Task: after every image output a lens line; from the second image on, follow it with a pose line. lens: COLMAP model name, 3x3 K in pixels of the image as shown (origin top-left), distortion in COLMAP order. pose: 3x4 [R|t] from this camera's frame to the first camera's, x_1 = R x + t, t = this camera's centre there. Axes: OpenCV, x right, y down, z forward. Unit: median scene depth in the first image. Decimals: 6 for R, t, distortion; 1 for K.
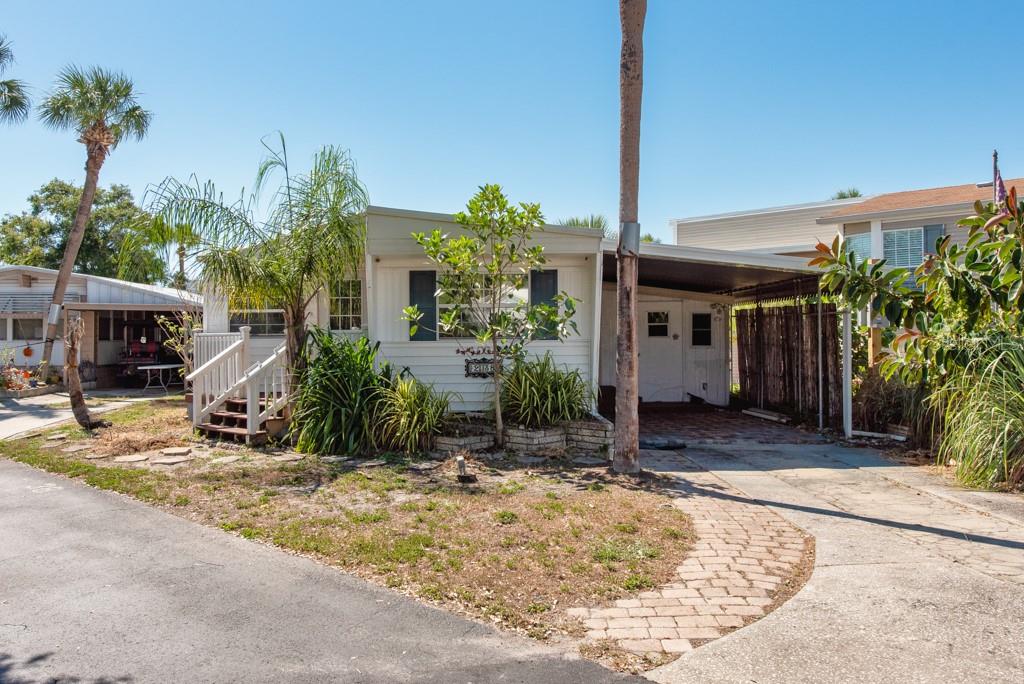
lens RADIAL K [[836.4, 0, 477.2], [0, 836.4, 328.5], [0, 0, 1]] dist [0.016761, 0.003398]
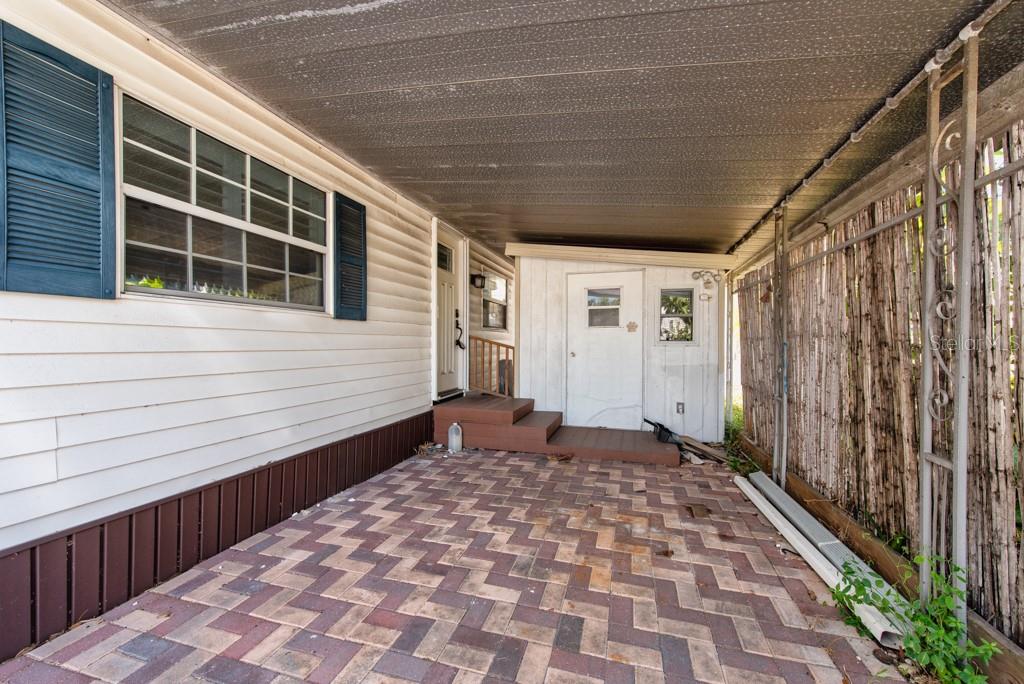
lens RADIAL K [[400.8, 0, 512.6], [0, 400.8, 342.0], [0, 0, 1]] dist [0.008626, -0.000511]
pose [[0.956942, 0.013511, -0.289965, 0.239211], [-0.012054, 0.999904, 0.006811, 0.020465], [0.290030, -0.003023, 0.957013, 0.686550]]
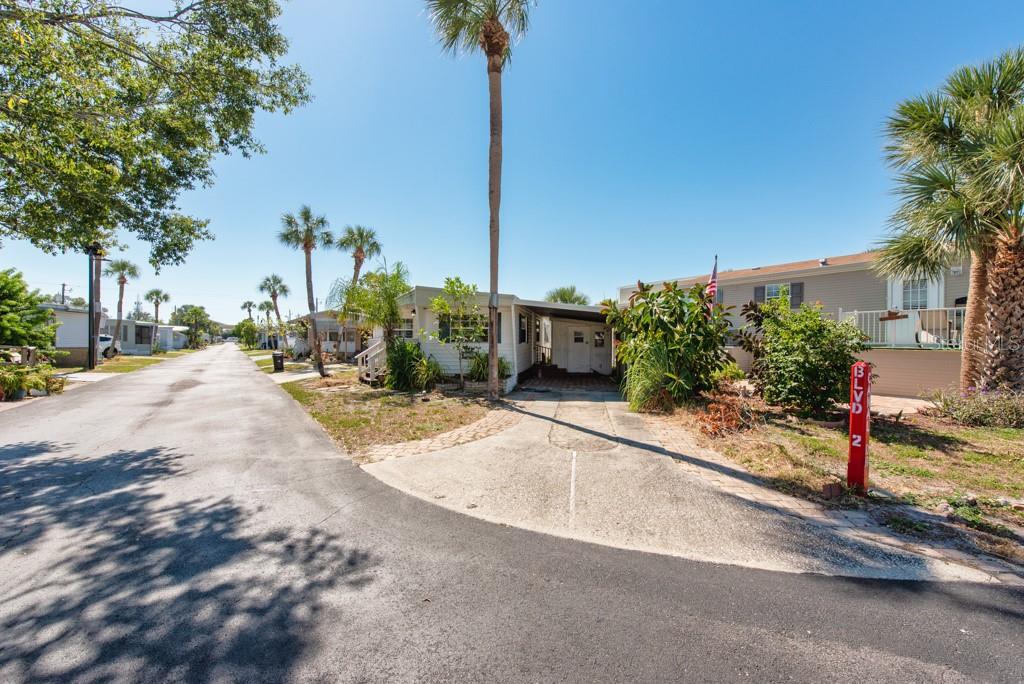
lens RADIAL K [[400.8, 0, 510.5], [0, 400.8, 341.1], [0, 0, 1]] dist [0.008626, -0.000511]
pose [[0.984978, 0.011390, -0.172303, 0.221146], [-0.010065, 0.999913, 0.008561, -0.001381], [0.172385, -0.006698, 0.985007, -0.048486]]
